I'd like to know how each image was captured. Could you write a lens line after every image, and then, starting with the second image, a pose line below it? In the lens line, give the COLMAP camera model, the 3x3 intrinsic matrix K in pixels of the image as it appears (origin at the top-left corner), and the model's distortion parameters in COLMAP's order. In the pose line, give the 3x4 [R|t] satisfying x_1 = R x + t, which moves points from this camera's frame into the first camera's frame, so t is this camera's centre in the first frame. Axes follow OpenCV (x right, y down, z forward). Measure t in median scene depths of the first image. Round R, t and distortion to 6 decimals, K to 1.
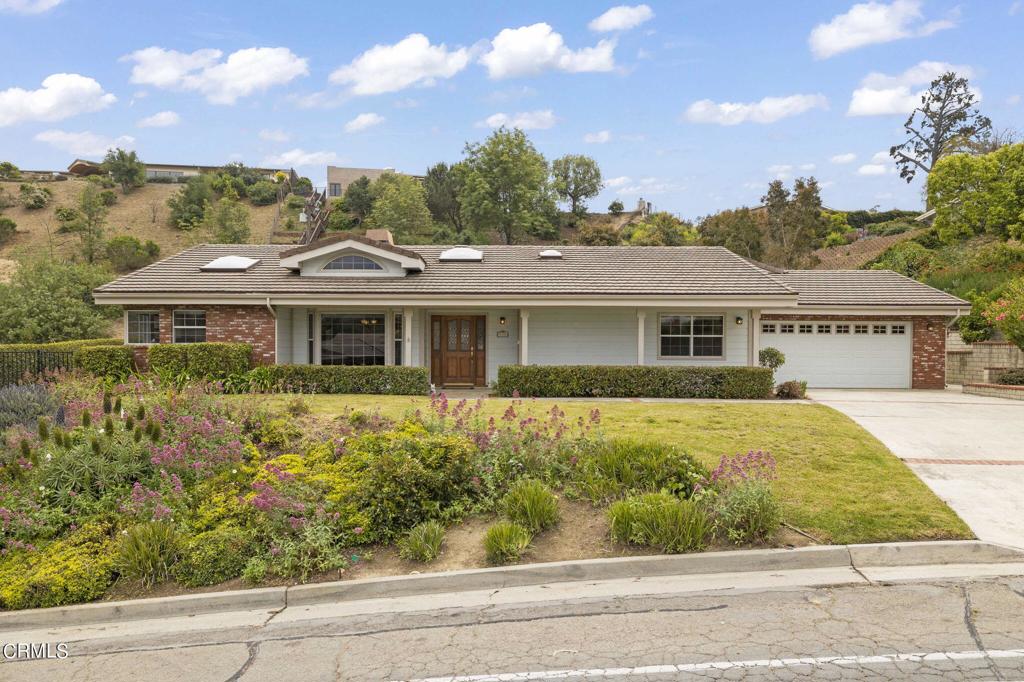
lens RADIAL K [[773.6, 0, 504.1], [0, 773.6, 331.0], [0, 0, 1]] dist [-0.006718, 0.030121]
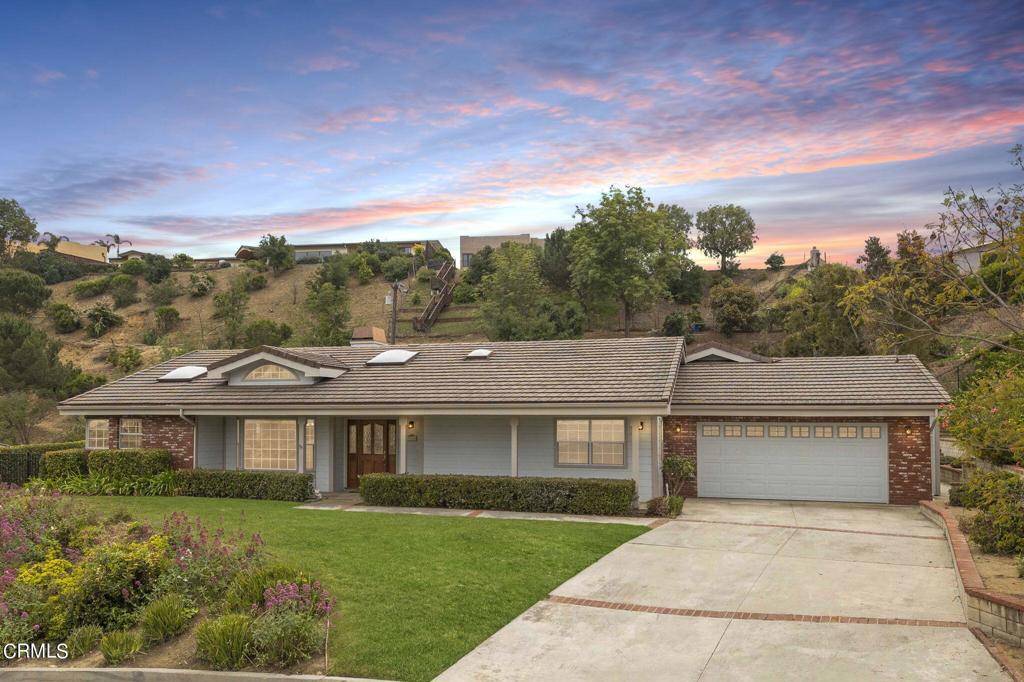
lens RADIAL K [[897.8, 0, 512.0], [0, 897.8, 341.0], [0, 0, 1]] dist [0.001971, 0.005111]
pose [[0.943112, -0.028125, -0.331285, 0.210507], [0.011067, 0.998519, -0.053267, -0.024128], [0.332292, 0.046571, 0.942026, -0.025954]]
